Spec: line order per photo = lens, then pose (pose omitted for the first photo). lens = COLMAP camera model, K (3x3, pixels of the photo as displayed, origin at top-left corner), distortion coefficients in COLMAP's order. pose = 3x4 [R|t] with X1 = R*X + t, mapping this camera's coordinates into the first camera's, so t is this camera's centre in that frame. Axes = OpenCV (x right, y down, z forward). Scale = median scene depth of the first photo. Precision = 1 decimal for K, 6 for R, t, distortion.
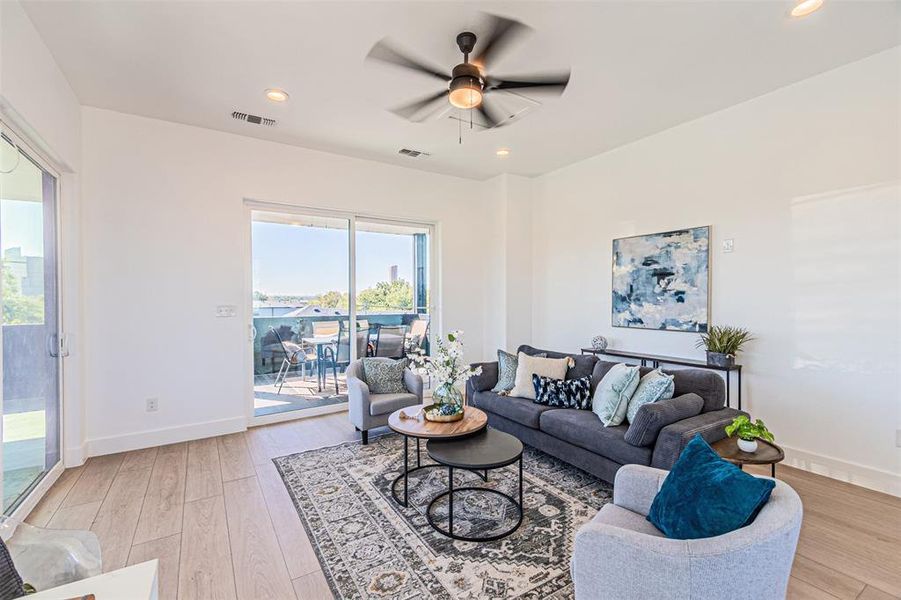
lens RADIAL K [[405.7, 0, 449.0], [0, 405.7, 302.2], [0, 0, 1]] dist [0.004646, 0.000083]
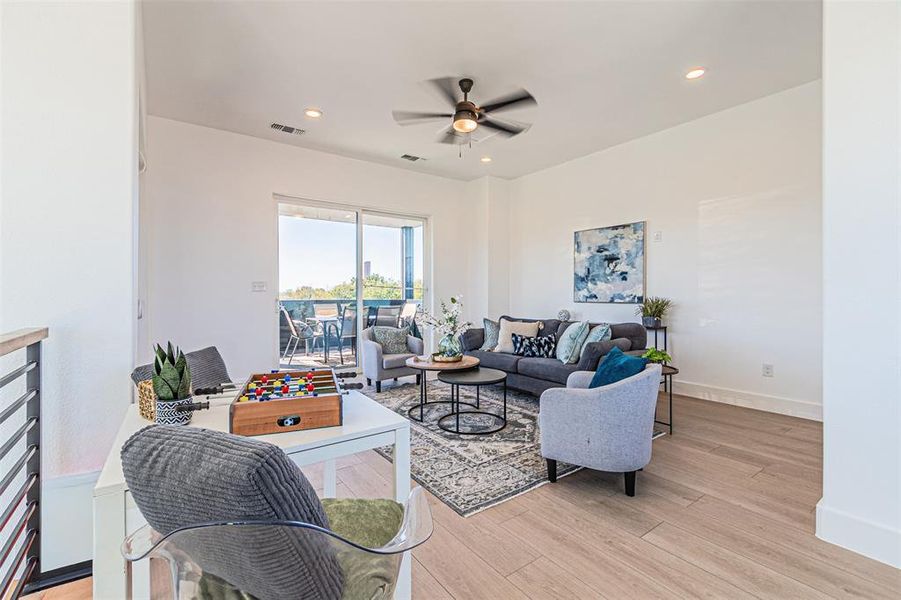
lens RADIAL K [[405.7, 0, 452.5], [0, 405.7, 295.6], [0, 0, 1]] dist [0.004646, 0.000083]
pose [[0.997463, 0.001693, 0.071166, -0.072231], [-0.001274, 0.999982, -0.005920, 0.061477], [-0.071175, 0.005814, 0.997447, -0.268673]]
